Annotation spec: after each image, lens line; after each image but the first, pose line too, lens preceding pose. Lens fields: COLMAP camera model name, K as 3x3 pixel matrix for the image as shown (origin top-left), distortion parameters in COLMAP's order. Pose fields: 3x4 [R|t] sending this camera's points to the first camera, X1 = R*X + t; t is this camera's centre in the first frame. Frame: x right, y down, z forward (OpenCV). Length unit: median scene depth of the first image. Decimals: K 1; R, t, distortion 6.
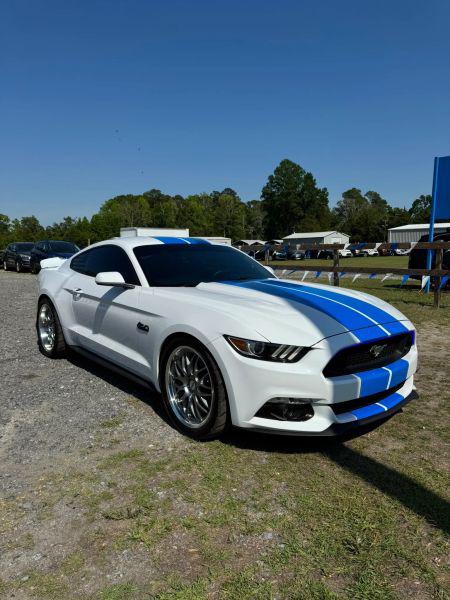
lens RADIAL K [[416.3, 0, 226.5], [0, 416.3, 306.1], [0, 0, 1]] dist [0.085156, -0.133899]
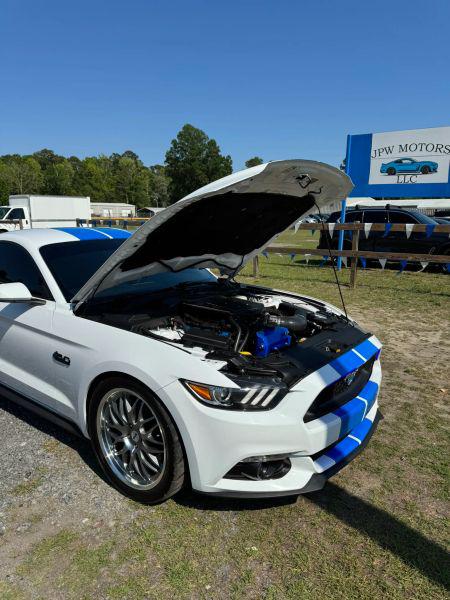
lens RADIAL K [[416.3, 0, 226.5], [0, 416.3, 306.1], [0, 0, 1]] dist [0.085156, -0.133899]
pose [[0.975472, -0.037790, 0.216856, -0.073567], [0.021413, 0.996772, 0.077381, -0.109405], [-0.219080, -0.070839, 0.973132, 0.197874]]
